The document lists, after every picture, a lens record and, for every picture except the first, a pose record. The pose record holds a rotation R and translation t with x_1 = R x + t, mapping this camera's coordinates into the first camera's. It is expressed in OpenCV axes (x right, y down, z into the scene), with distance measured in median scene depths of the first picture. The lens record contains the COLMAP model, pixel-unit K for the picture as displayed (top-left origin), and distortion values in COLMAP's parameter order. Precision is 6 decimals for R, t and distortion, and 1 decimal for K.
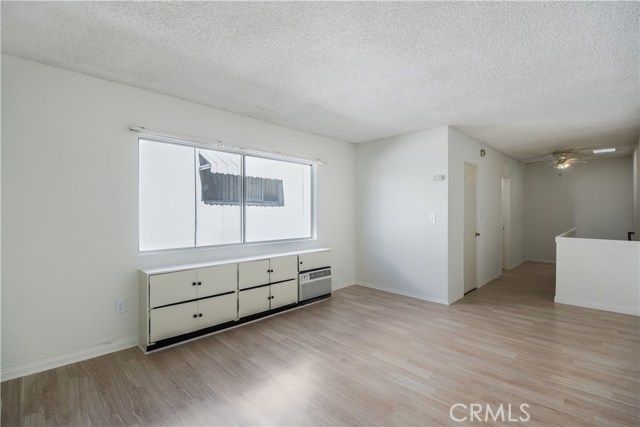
lens RADIAL K [[296.1, 0, 321.7], [0, 296.1, 212.9], [0, 0, 1]] dist [-0.003316, -0.001160]
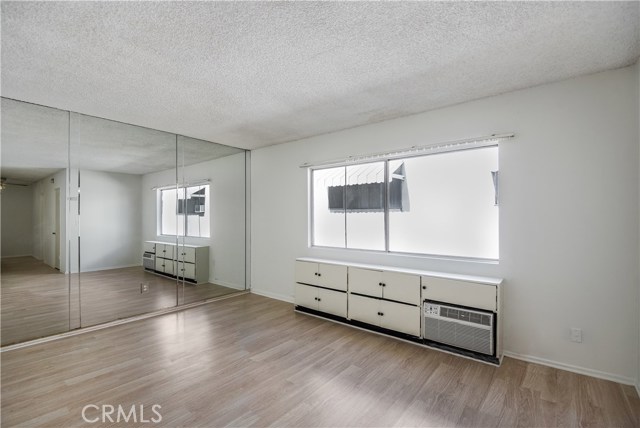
lens RADIAL K [[296.1, 0, 321.5], [0, 296.1, 216.0], [0, 0, 1]] dist [-0.003316, -0.001160]
pose [[0.101163, -0.006500, -0.994849, 0.742560], [-0.007540, 0.999945, -0.007300, -0.005832], [0.994841, 0.008240, 0.101108, 0.753346]]
